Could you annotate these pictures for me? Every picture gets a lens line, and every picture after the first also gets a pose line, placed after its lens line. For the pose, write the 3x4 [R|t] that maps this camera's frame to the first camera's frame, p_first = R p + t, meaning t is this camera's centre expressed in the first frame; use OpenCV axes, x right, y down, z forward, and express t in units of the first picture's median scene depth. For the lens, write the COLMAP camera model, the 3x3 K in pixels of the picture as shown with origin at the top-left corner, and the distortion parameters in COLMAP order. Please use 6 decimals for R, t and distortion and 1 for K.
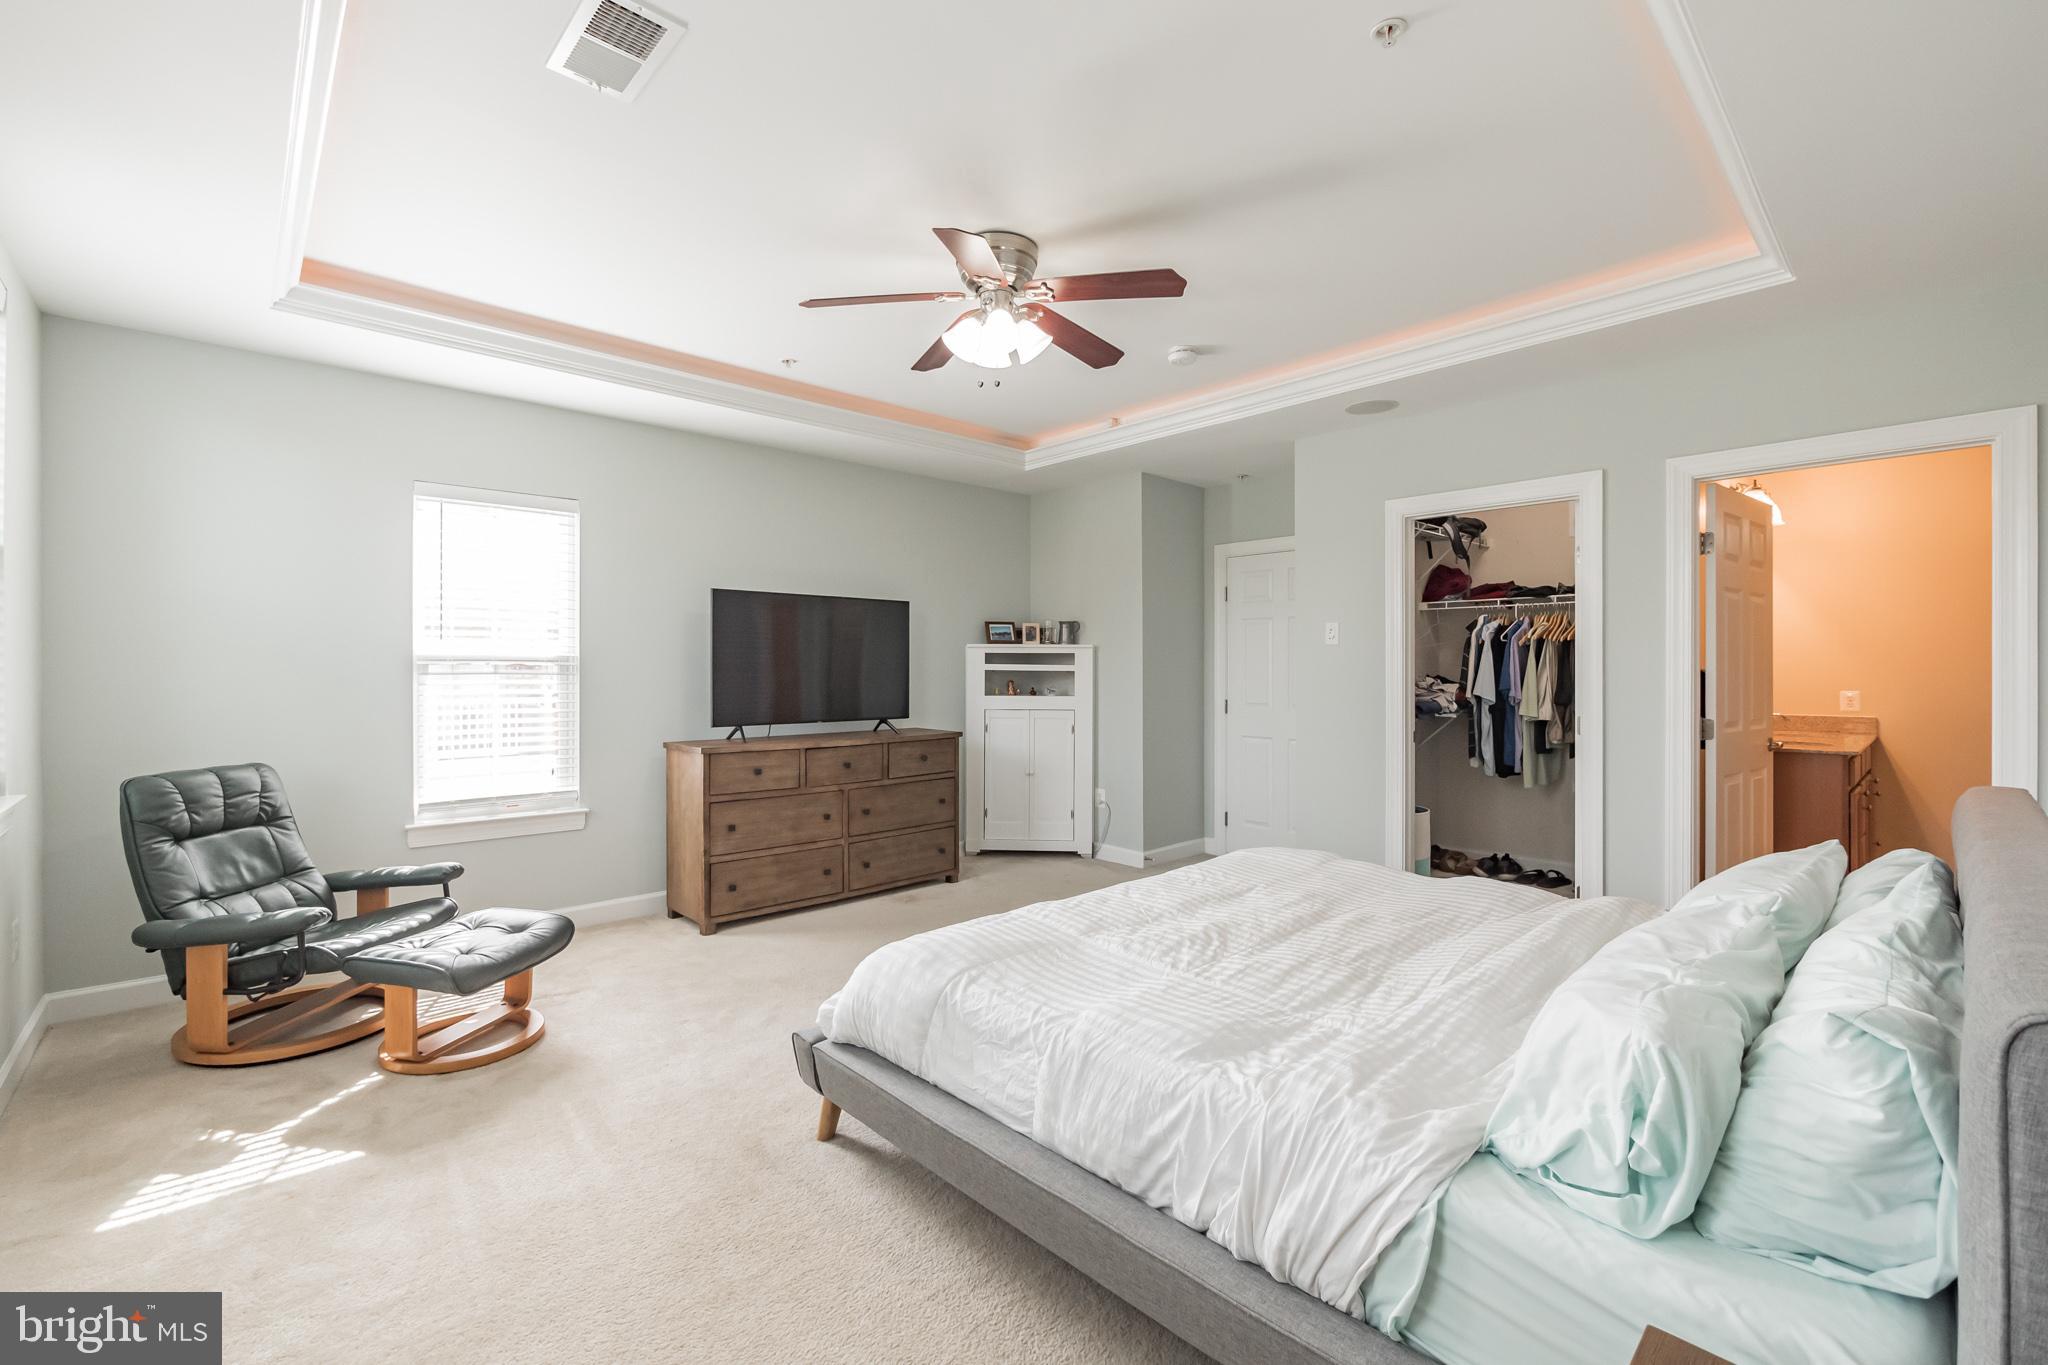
lens RADIAL K [[868.3, 0, 1025.2], [0, 868.3, 670.0], [0, 0, 1]] dist [0.000107, -0.000011]
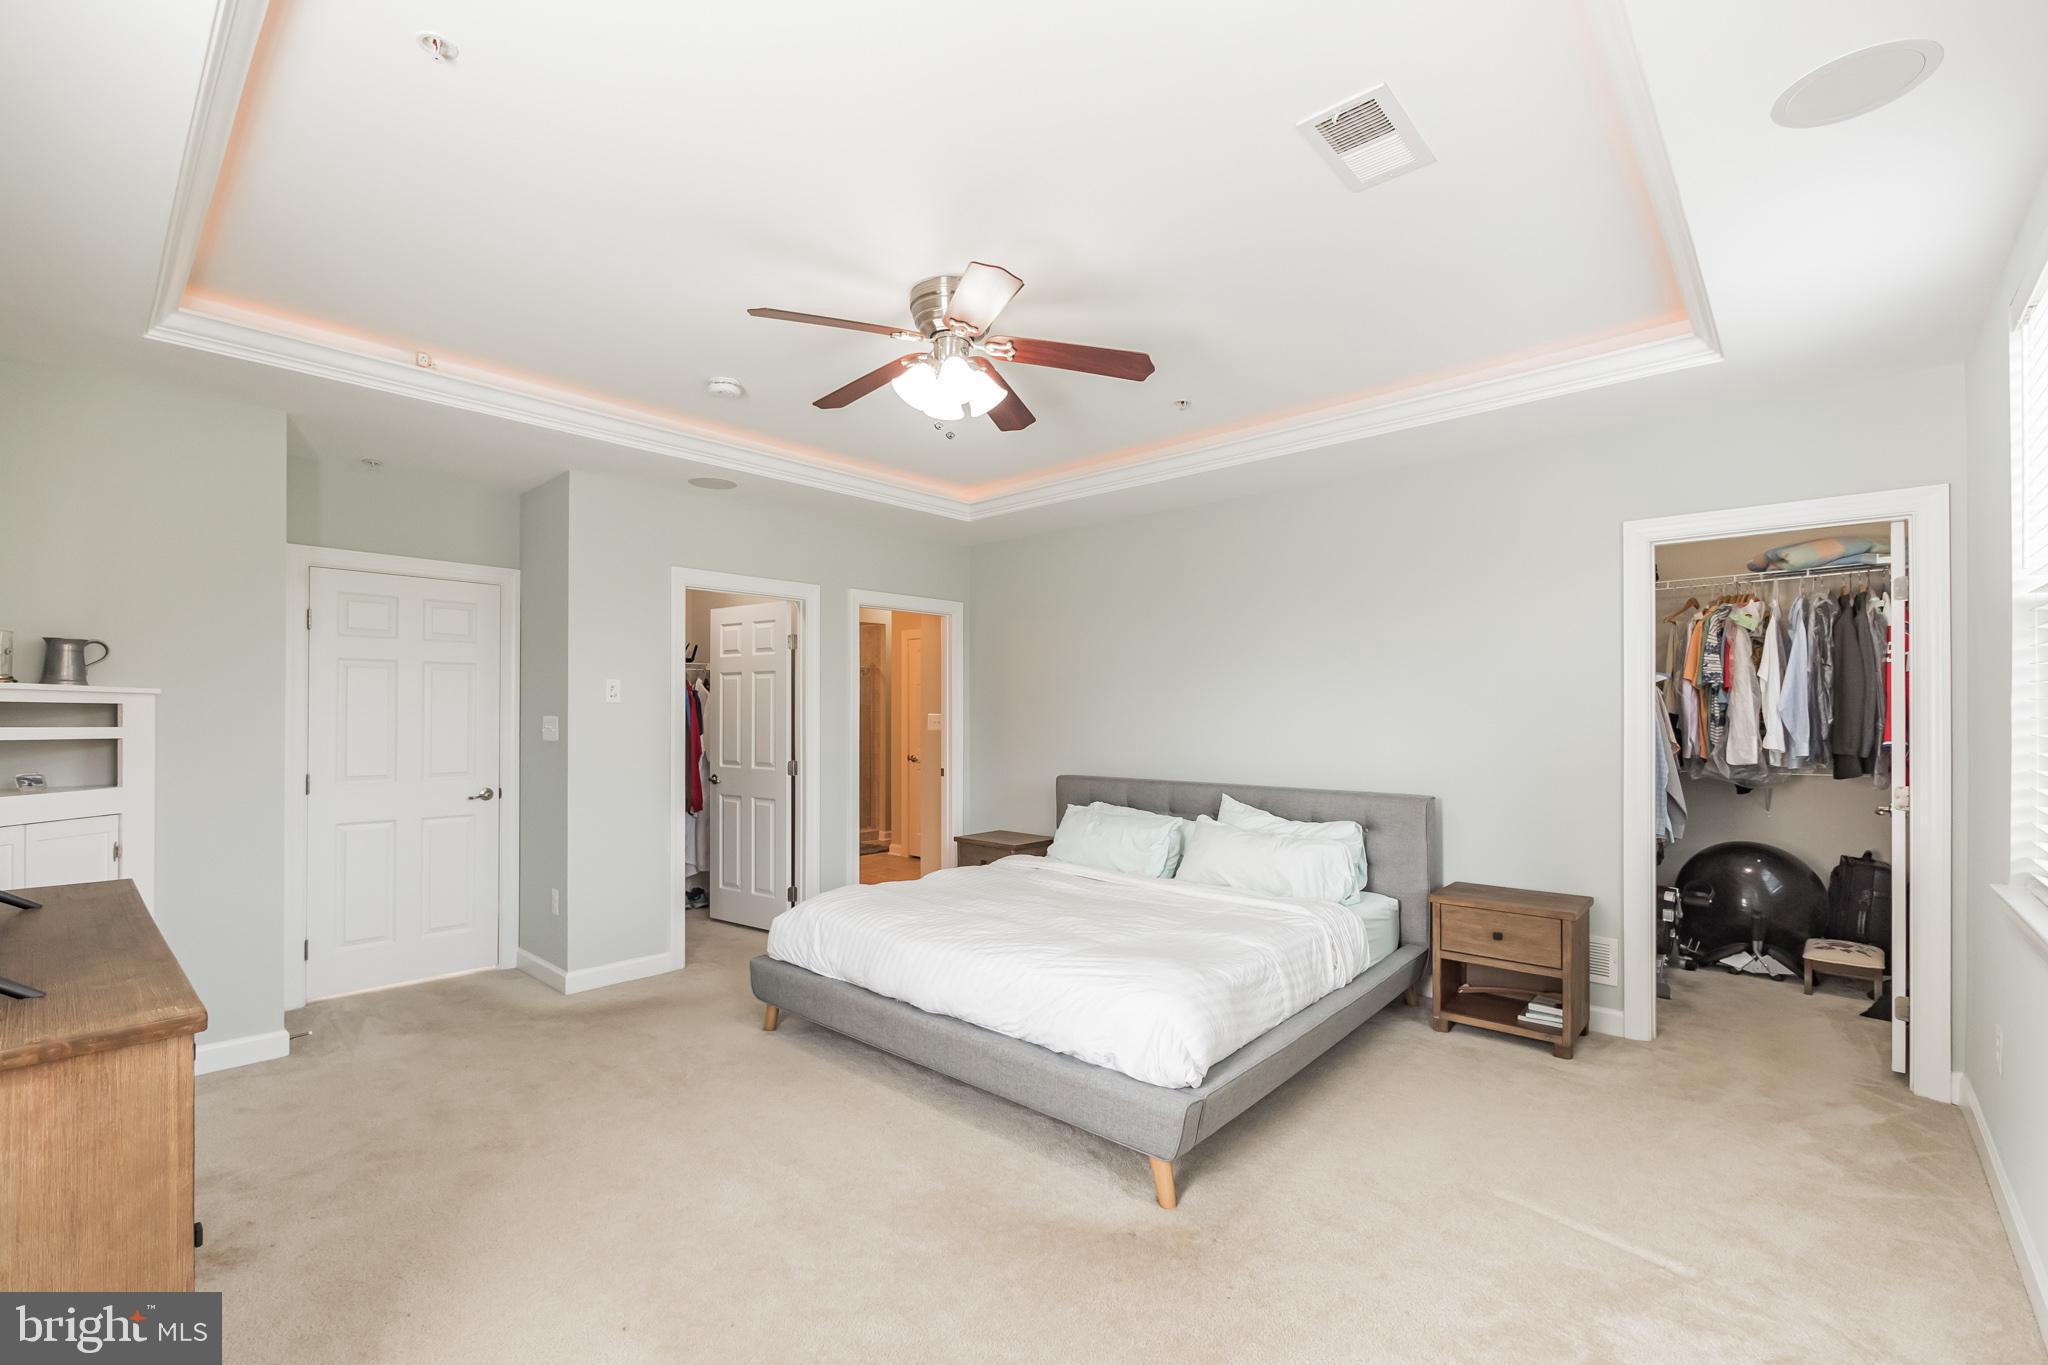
lens RADIAL K [[873.6, 0, 1021.4], [0, 873.6, 712.2], [0, 0, 1]] dist [-0.000240, 0.000021]
pose [[-0.079984, 0.002976, 0.996792, -0.599027], [0.000027, 0.999996, -0.002984, -0.015253], [-0.996796, -0.000212, -0.079984, 0.602732]]
